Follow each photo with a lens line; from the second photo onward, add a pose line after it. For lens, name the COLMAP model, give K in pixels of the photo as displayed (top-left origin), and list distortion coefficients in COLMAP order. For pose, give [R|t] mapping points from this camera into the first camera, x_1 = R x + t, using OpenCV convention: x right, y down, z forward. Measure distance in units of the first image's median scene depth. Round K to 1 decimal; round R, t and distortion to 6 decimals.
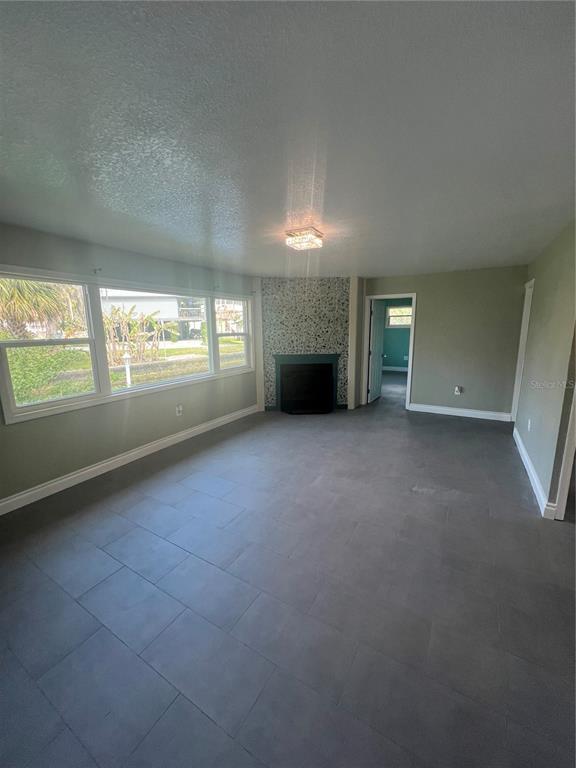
lens RADIAL K [[306.9, 0, 287.0], [0, 306.9, 384.6], [0, 0, 1]] dist [0.002665, 0.000070]
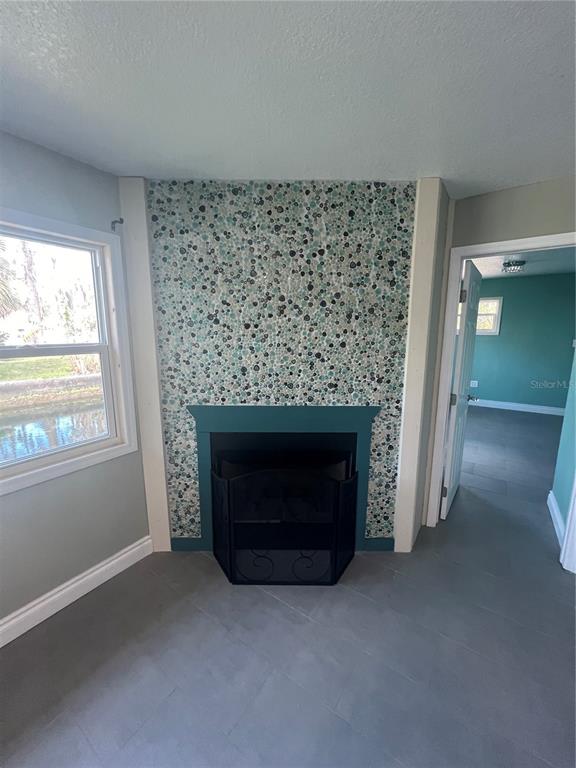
lens RADIAL K [[306.9, 0, 288.7], [0, 306.9, 384.0], [0, 0, 1]] dist [0.002665, 0.000070]
pose [[0.997987, 0.025613, -0.058025, 0.090625], [-0.026368, 0.999577, -0.012288, -0.121680], [0.057686, 0.013793, 0.998240, 0.646966]]
